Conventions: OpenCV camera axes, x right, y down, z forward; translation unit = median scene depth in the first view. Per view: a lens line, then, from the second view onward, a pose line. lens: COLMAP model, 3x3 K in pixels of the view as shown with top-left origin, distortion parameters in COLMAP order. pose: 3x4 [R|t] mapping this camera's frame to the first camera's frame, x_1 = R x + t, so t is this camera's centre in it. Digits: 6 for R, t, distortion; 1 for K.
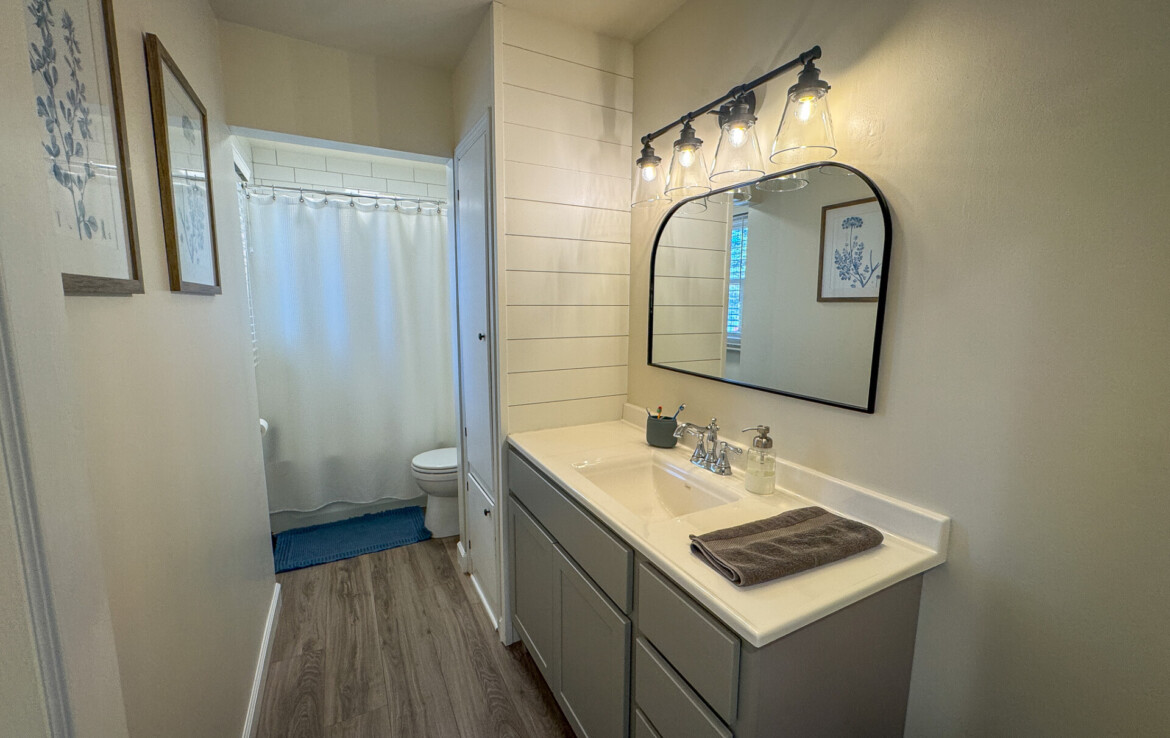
lens RADIAL K [[465.1, 0, 585.6], [0, 465.1, 367.5], [0, 0, 1]] dist [0.000820, -0.000219]
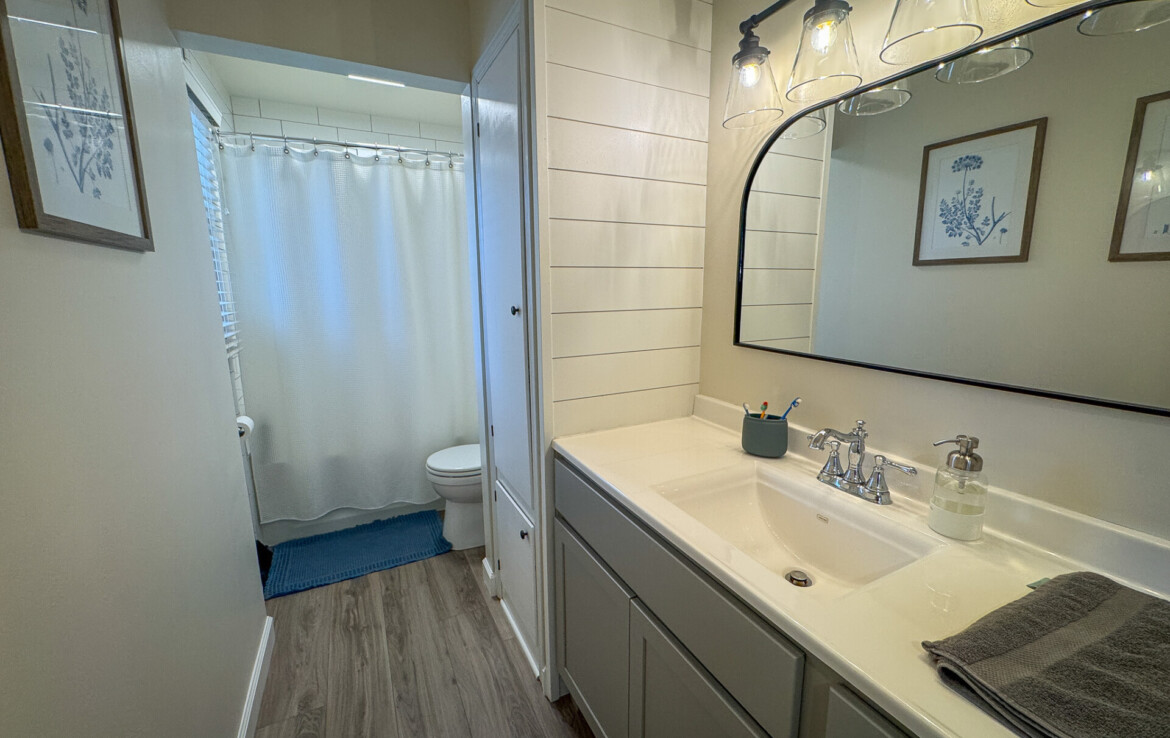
lens RADIAL K [[465.1, 0, 584.1], [0, 465.1, 367.0], [0, 0, 1]] dist [0.000820, -0.000219]
pose [[0.999724, -0.010987, -0.020784, -0.090702], [0.011786, 0.999181, 0.038721, -0.001928], [0.020341, -0.038955, 0.999034, 0.224808]]
